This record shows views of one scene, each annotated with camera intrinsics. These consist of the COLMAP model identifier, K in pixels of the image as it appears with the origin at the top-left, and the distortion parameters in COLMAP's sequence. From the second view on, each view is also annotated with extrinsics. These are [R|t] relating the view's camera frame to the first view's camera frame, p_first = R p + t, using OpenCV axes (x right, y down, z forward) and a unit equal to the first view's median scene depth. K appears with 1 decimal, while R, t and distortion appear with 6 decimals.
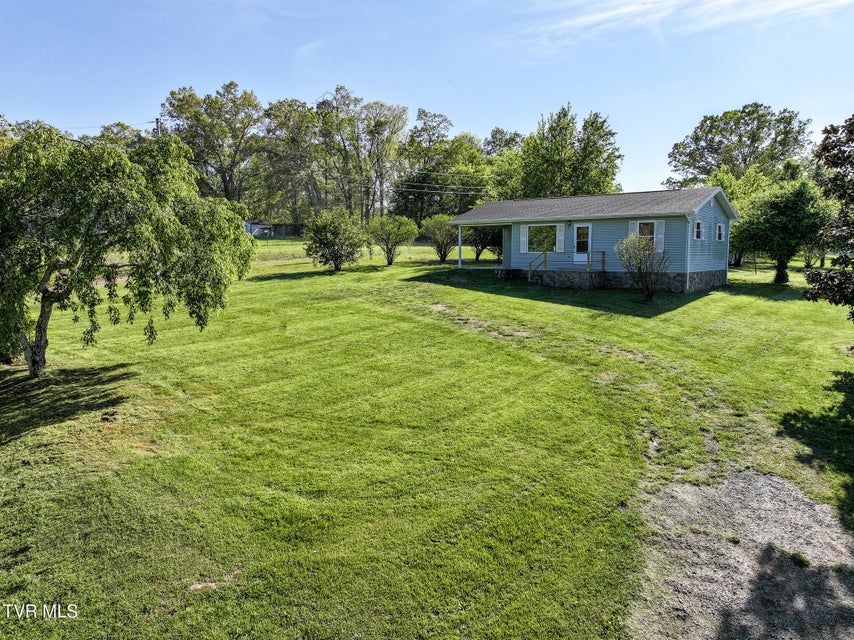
lens RADIAL K [[605.2, 0, 433.1], [0, 605.2, 318.1], [0, 0, 1]] dist [0.004372, 0.007173]
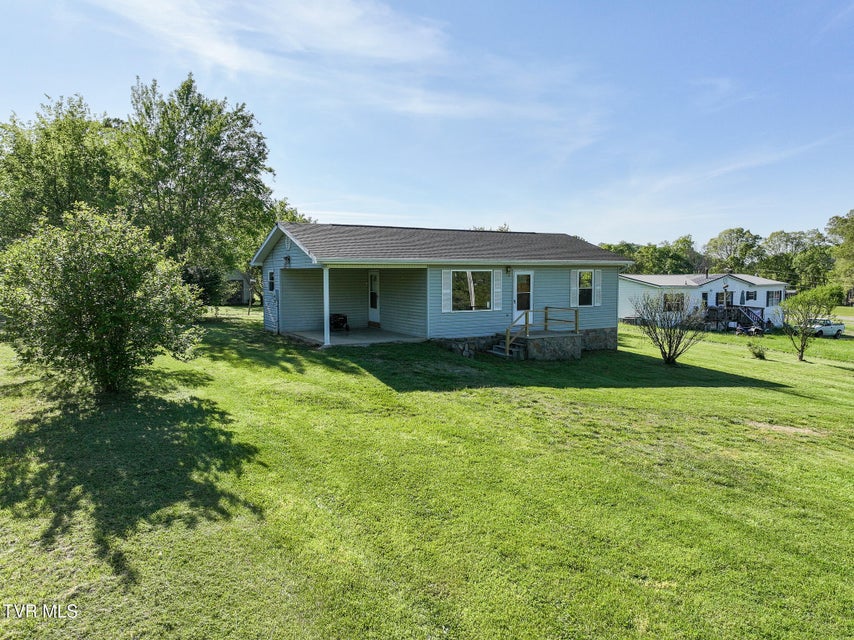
lens RADIAL K [[605.2, 0, 433.1], [0, 605.2, 318.1], [0, 0, 1]] dist [0.004372, 0.007173]
pose [[0.349904, -0.071148, 0.934080, -0.217499], [0.102401, 0.994041, 0.037356, -0.060307], [-0.931172, 0.082580, 0.355105, 0.370922]]
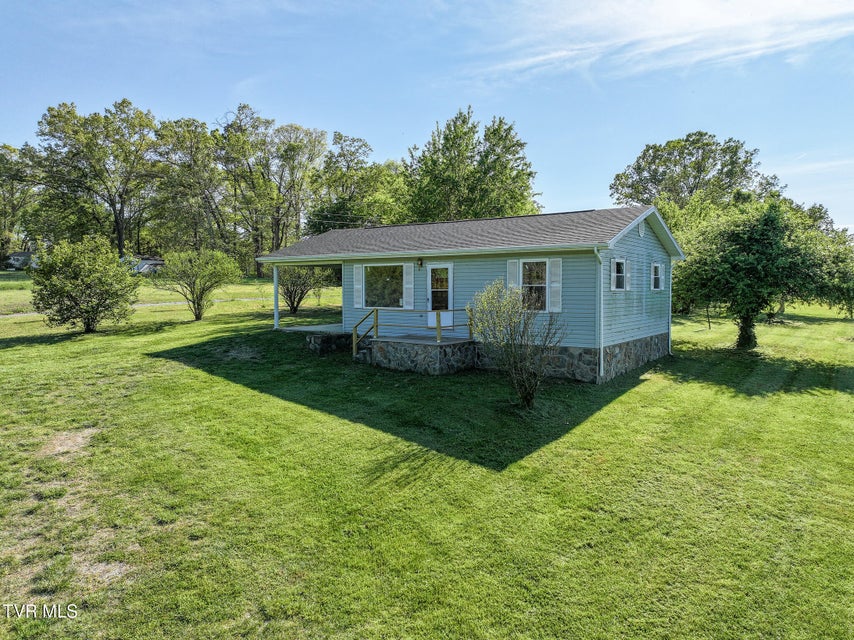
lens RADIAL K [[605.2, 0, 433.1], [0, 605.2, 318.1], [0, 0, 1]] dist [0.004372, 0.007173]
pose [[0.997737, -0.003560, 0.067138, 0.087494], [0.007411, 0.998335, -0.057203, -0.028497], [-0.066822, 0.057571, 0.996103, 0.170986]]
